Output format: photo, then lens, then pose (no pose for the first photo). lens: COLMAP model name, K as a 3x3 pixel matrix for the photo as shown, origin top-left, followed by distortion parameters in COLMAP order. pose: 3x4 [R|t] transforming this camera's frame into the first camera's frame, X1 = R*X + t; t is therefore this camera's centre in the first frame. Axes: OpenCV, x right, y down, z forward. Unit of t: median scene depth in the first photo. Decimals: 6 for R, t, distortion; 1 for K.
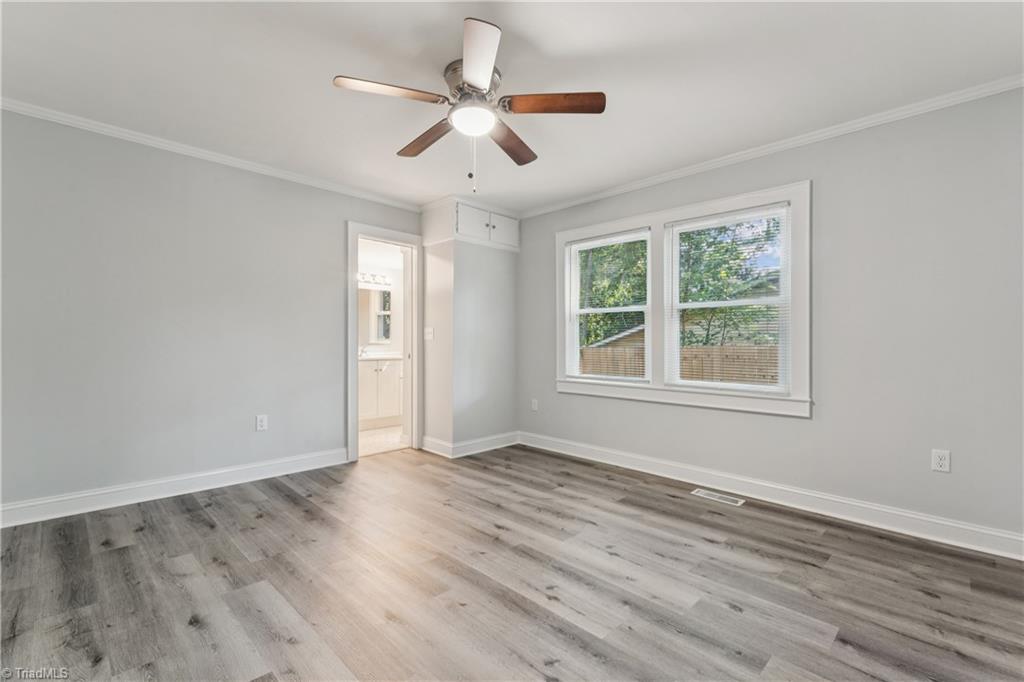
lens RADIAL K [[452.3, 0, 513.8], [0, 452.3, 342.0], [0, 0, 1]] dist [-0.001973, -0.000488]
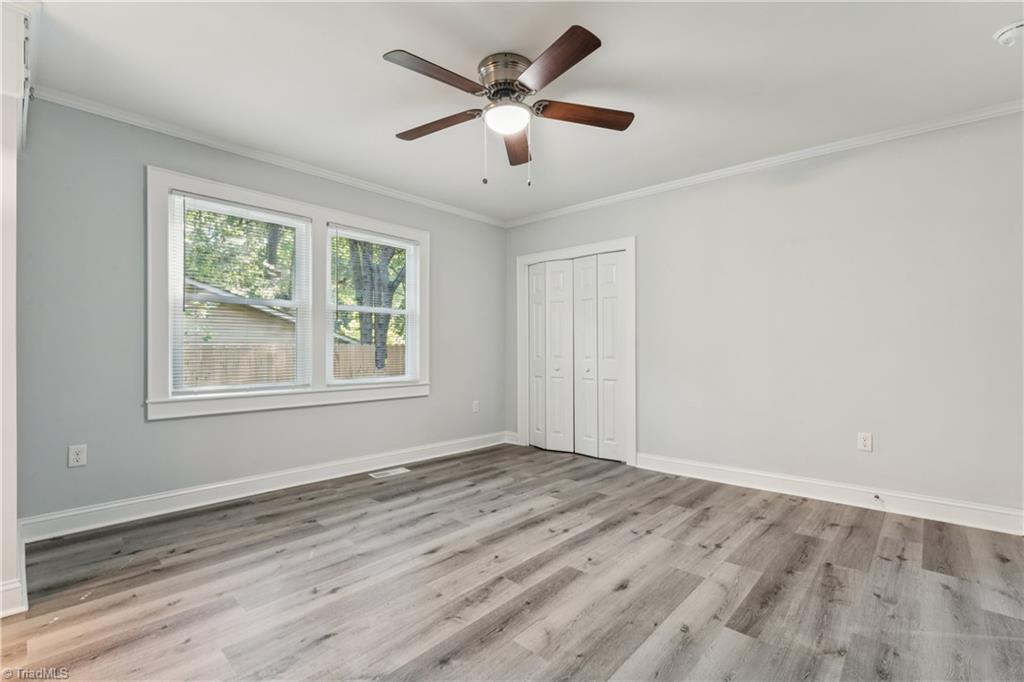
lens RADIAL K [[455.7, 0, 515.3], [0, 455.7, 344.2], [0, 0, 1]] dist [-0.000542, -0.000139]
pose [[-0.041299, 0.000268, 0.999147, -1.007921], [-0.008963, 0.999960, -0.000638, 0.001013], [-0.999107, -0.008982, -0.041295, 0.947864]]
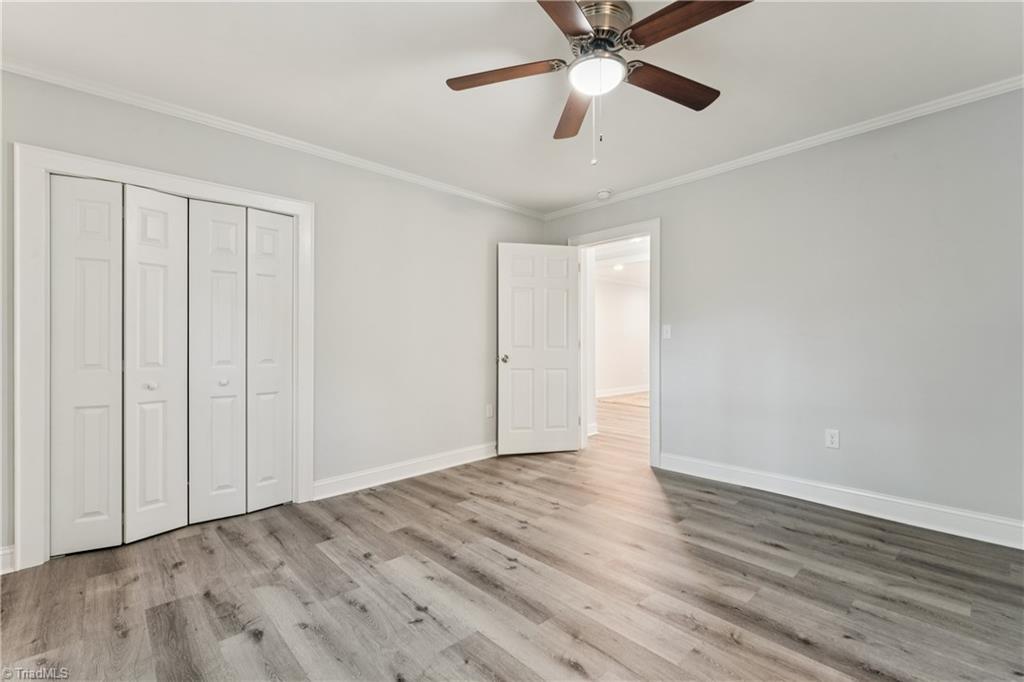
lens RADIAL K [[452.3, 0, 513.8], [0, 452.3, 342.0], [0, 0, 1]] dist [-0.001973, -0.000488]
pose [[-0.998852, 0.000186, 0.047899, 0.020898], [-0.000323, 0.999944, -0.010616, 0.009438], [-0.047898, -0.010619, -0.998796, 1.699569]]
